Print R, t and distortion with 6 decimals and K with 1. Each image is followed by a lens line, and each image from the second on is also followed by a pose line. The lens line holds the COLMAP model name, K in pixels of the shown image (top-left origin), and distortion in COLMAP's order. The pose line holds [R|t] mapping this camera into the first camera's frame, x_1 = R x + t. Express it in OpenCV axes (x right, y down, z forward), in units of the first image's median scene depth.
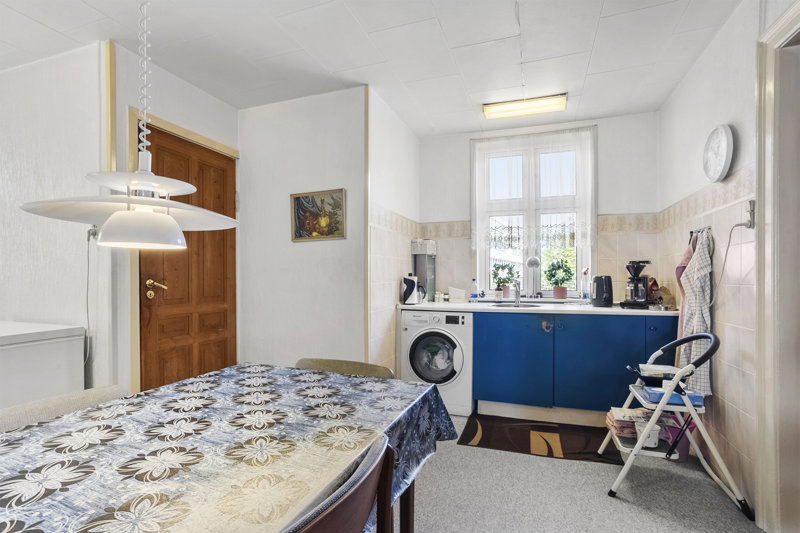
lens RADIAL K [[400.5, 0, 398.7], [0, 400.5, 275.0], [0, 0, 1]] dist [-0.000377, 0.000357]
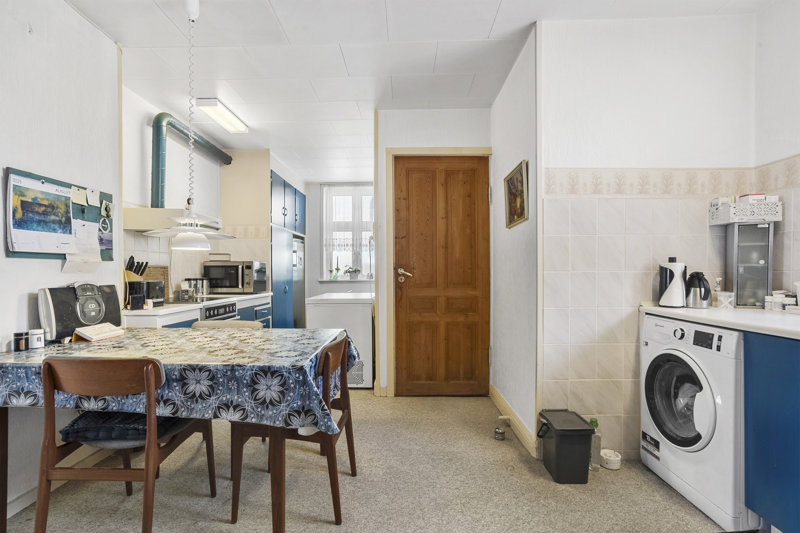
lens RADIAL K [[400.5, 0, 398.7], [0, 400.5, 275.0], [0, 0, 1]] dist [-0.000377, 0.000357]
pose [[0.315286, 0.008668, -0.948957, 0.548969], [0.011806, 0.999845, 0.013055, 0.011682], [0.948923, -0.015320, 0.315135, 0.450490]]
